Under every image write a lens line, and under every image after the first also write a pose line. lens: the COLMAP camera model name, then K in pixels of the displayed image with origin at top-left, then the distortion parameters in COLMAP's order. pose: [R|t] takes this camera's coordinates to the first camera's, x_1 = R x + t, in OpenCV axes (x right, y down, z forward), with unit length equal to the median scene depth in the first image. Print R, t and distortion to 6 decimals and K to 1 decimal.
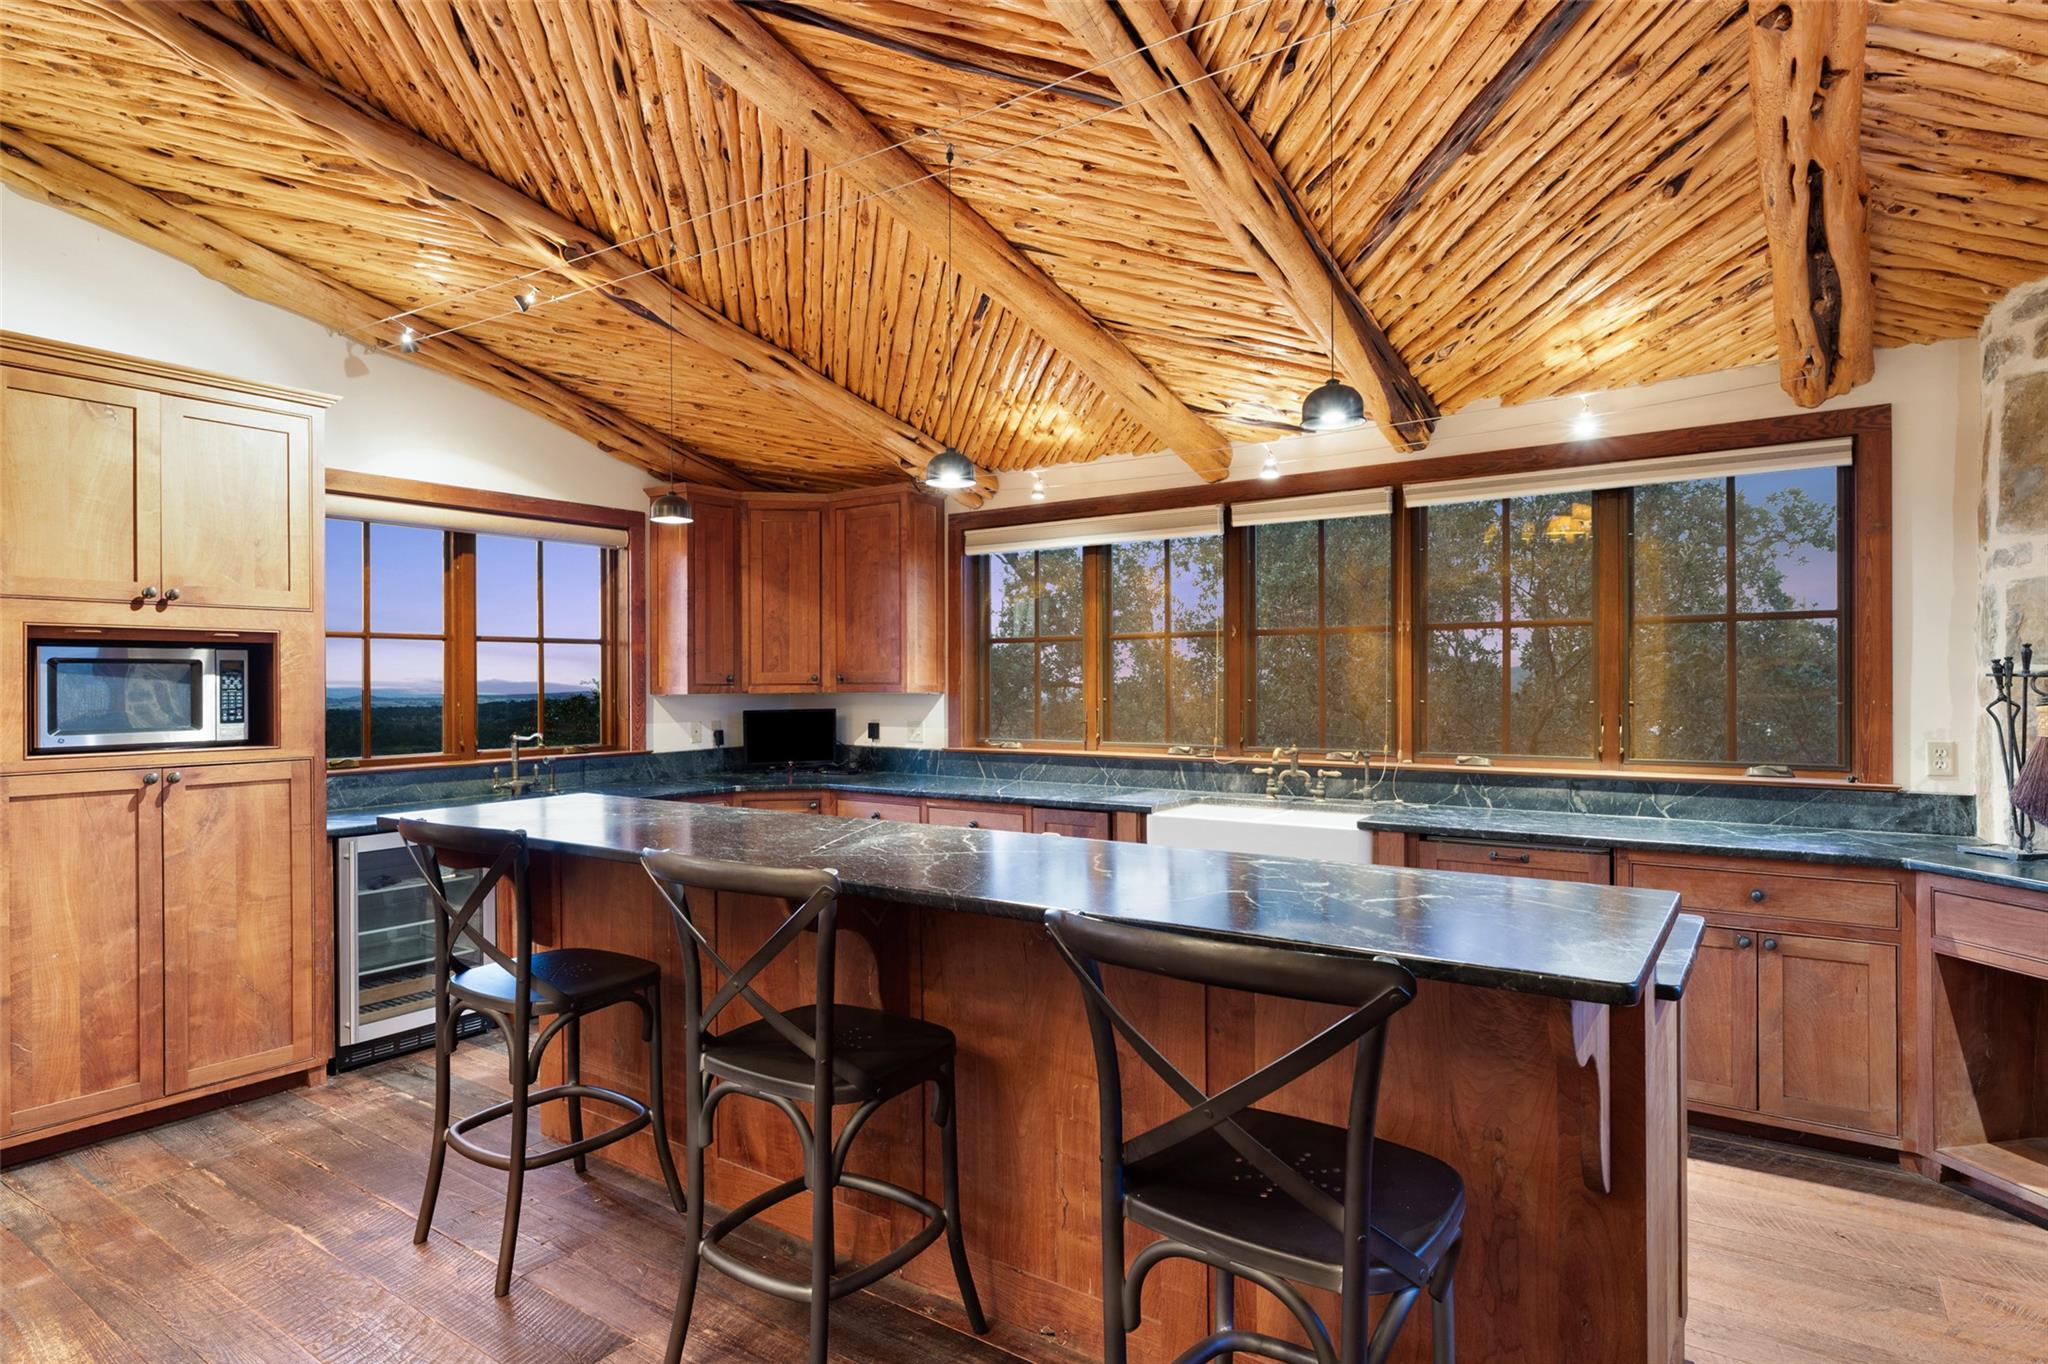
lens RADIAL K [[1065.7, 0, 1013.4], [0, 1065.7, 684.5], [0, 0, 1]] dist [-0.001539, -0.000188]
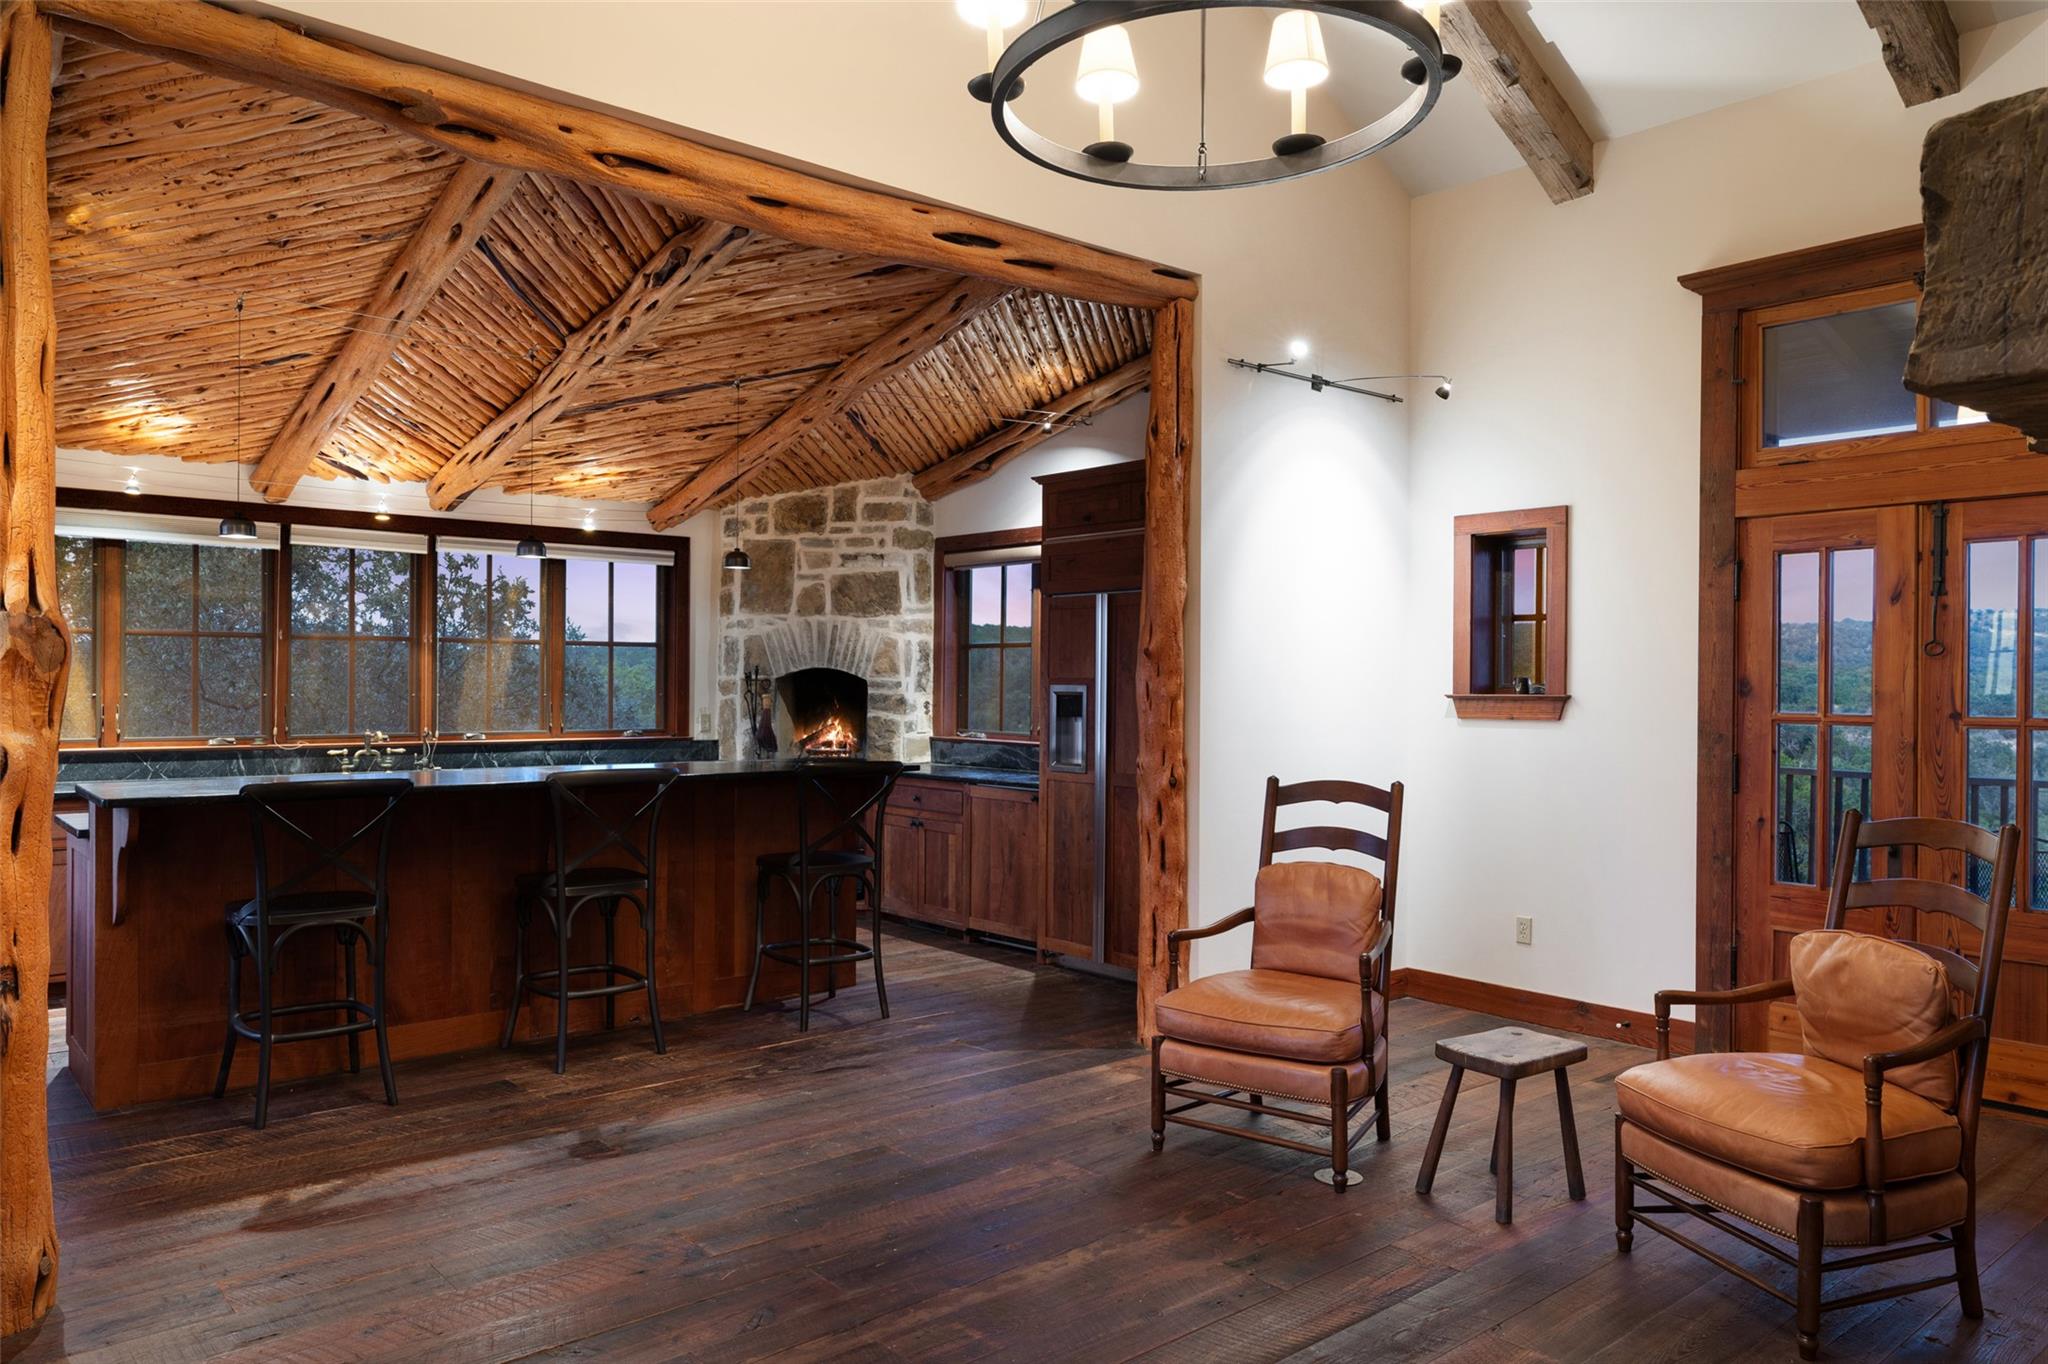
lens RADIAL K [[1389.2, 0, 1022.3], [0, 1389.2, 684.2], [0, 0, 1]] dist [0.000631, 0.000172]
pose [[0.245471, 0.007745, 0.969373, -1.420590], [-0.002954, 0.999969, -0.007241, 0.016024], [-0.969399, -0.001086, 0.245486, -0.188624]]
